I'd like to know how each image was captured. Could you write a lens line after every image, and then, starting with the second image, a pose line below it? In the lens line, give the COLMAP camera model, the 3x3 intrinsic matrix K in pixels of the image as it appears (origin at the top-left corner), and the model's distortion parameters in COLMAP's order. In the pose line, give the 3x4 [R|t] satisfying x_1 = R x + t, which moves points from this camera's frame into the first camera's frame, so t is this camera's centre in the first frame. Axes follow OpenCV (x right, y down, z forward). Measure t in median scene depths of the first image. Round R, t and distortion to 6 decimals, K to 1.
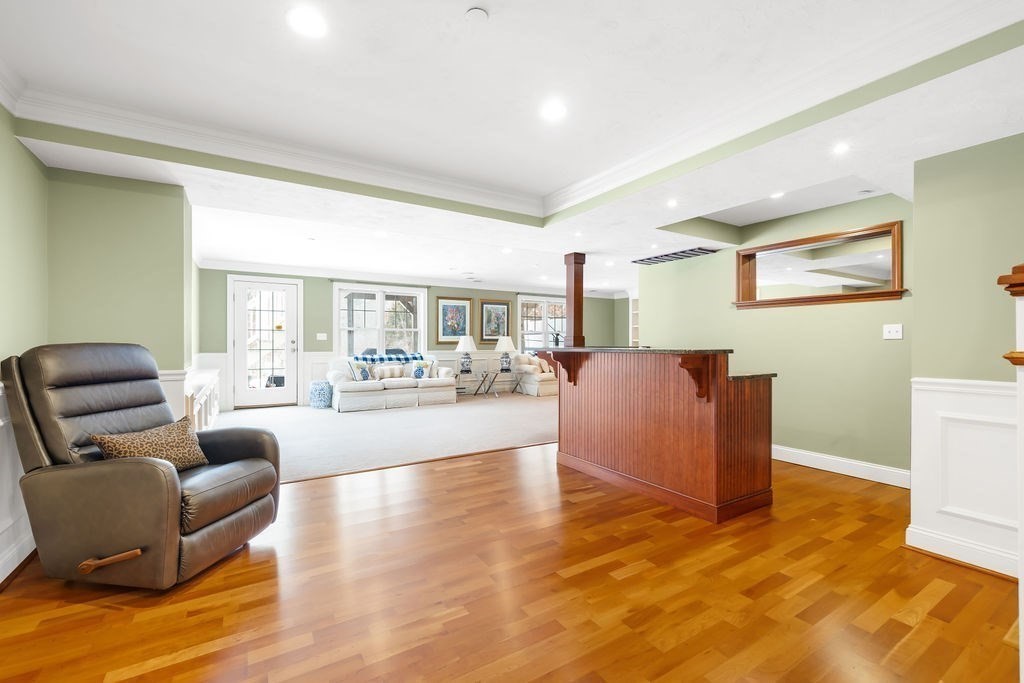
lens RADIAL K [[439.1, 0, 506.8], [0, 439.1, 342.9], [0, 0, 1]] dist [-0.005232, 0.001174]
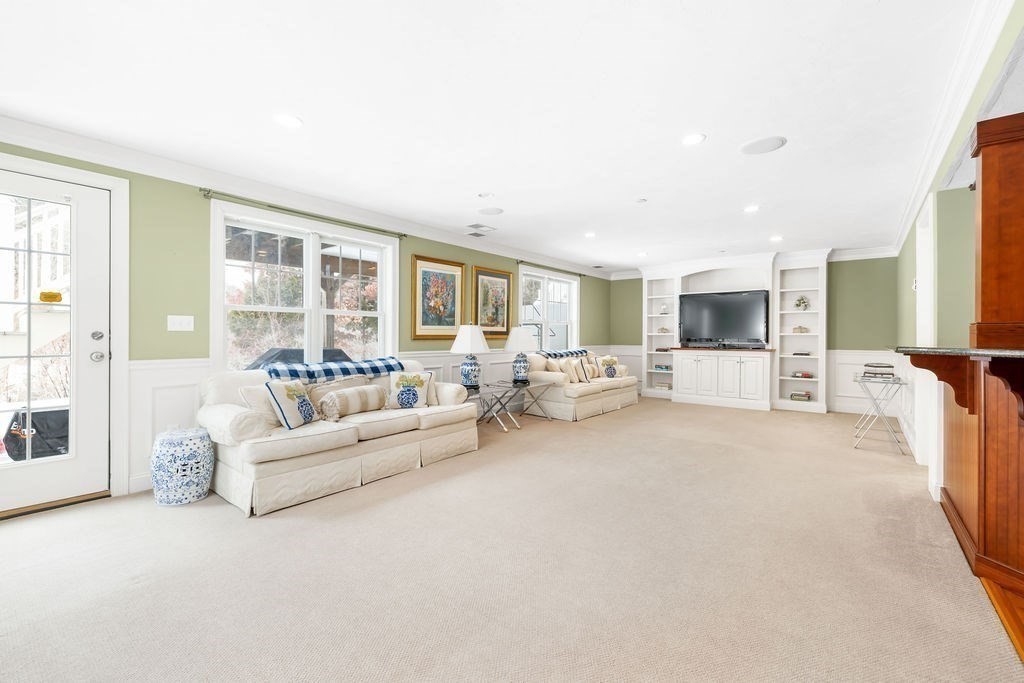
lens RADIAL K [[439.1, 0, 511.7], [0, 439.1, 336.0], [0, 0, 1]] dist [-0.005232, 0.001174]
pose [[0.941029, 0.000128, 0.338325, -0.233570], [0.000639, 0.999997, -0.002154, -0.000957], [-0.338325, 0.002243, 0.941027, 0.437136]]
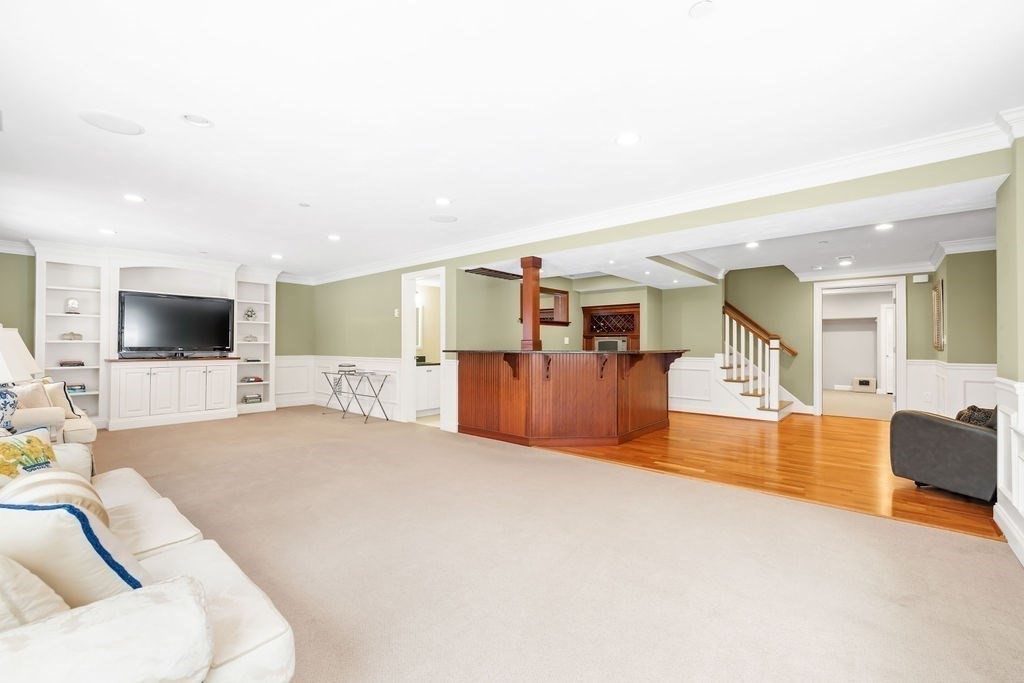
lens RADIAL K [[439.1, 0, 504.2], [0, 439.1, 342.8], [0, 0, 1]] dist [-0.005232, 0.001174]
pose [[-0.304534, 0.003438, 0.952495, -0.442070], [-0.000654, 0.999992, -0.003818, -0.002316], [-0.952501, -0.001785, -0.304530, 0.778157]]
